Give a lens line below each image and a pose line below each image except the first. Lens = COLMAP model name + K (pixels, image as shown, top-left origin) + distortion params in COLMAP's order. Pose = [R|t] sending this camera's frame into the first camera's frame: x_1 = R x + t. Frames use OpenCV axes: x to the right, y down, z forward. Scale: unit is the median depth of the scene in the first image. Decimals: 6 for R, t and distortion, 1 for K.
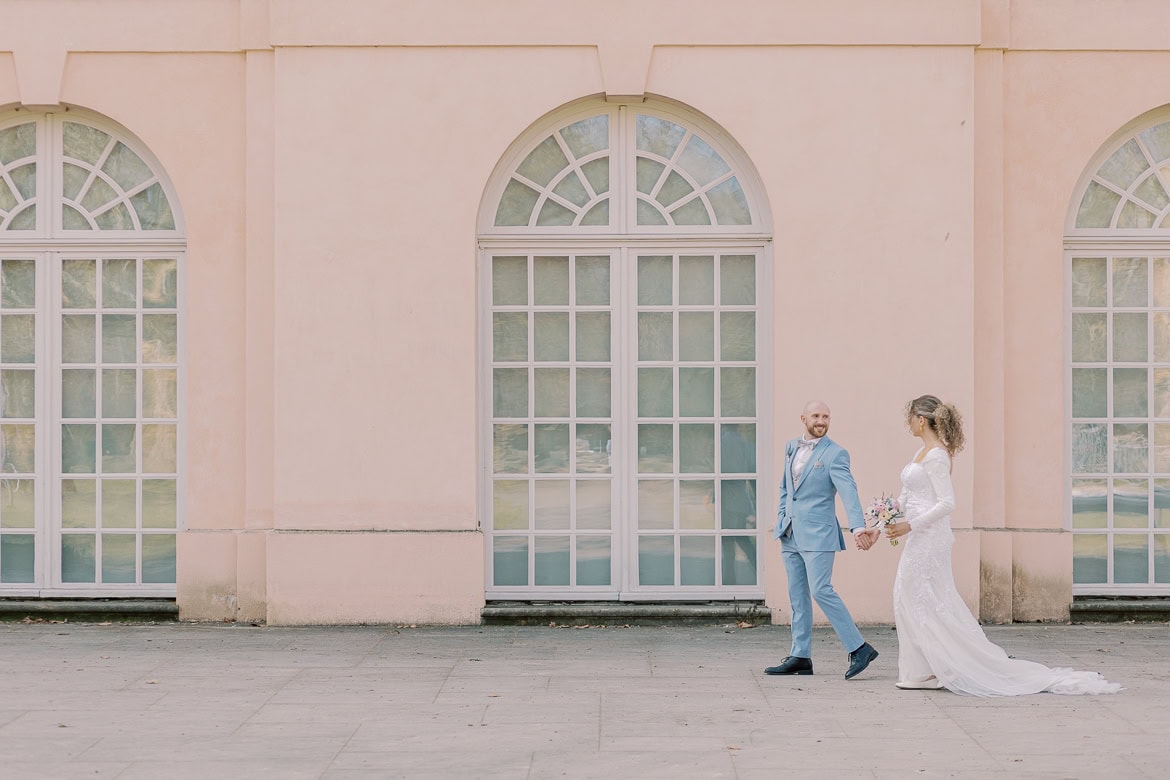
lens RADIAL K [[2384.0, 0, 581.3], [0, 2384.0, 385.3], [0, 0, 1]] dist [-0.049108, 0.000000]
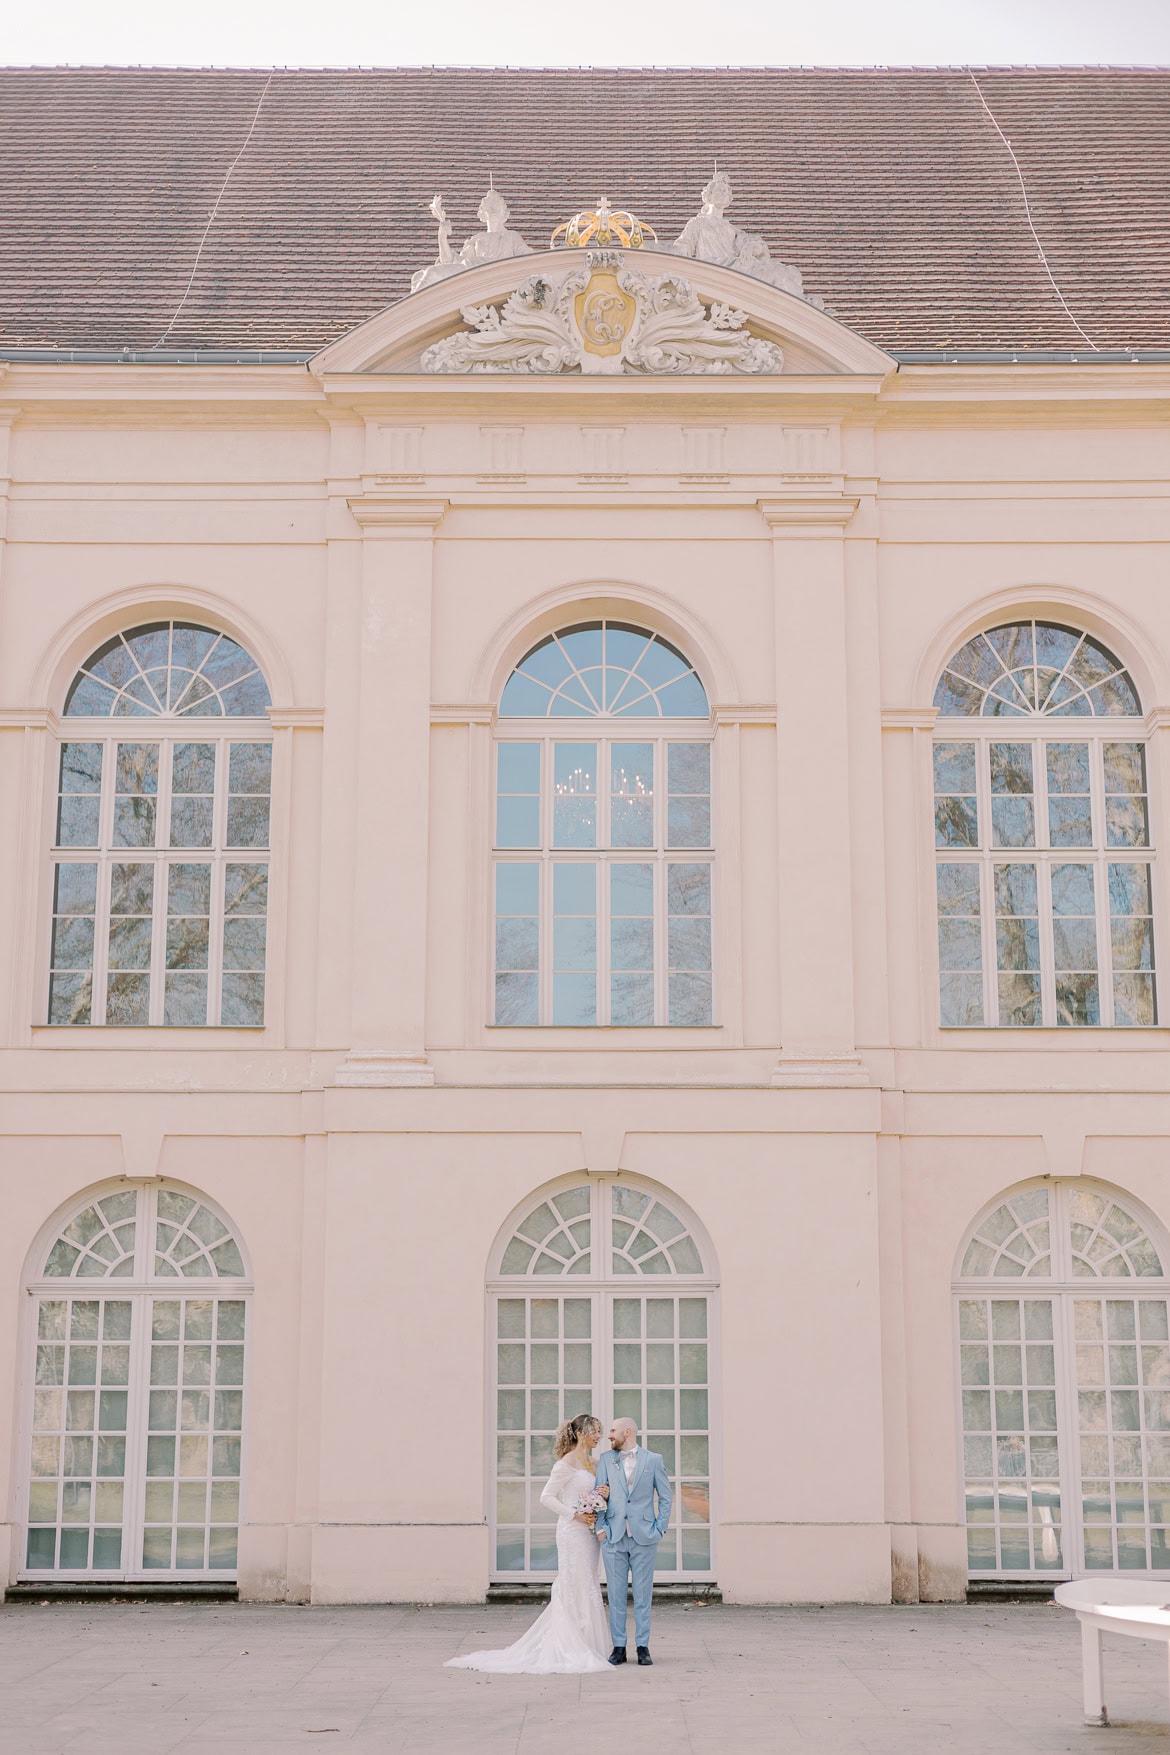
lens RADIAL K [[2610.4, 0, 602.6], [0, 2610.4, 860.1], [0, 0, 1]] dist [0.032098, 0.000000]
pose [[0.999982, 0.001925, 0.005767, 0.009615], [-0.000809, 0.982269, -0.187477, -0.023026], [-0.006026, 0.187468, 0.982252, -0.397810]]
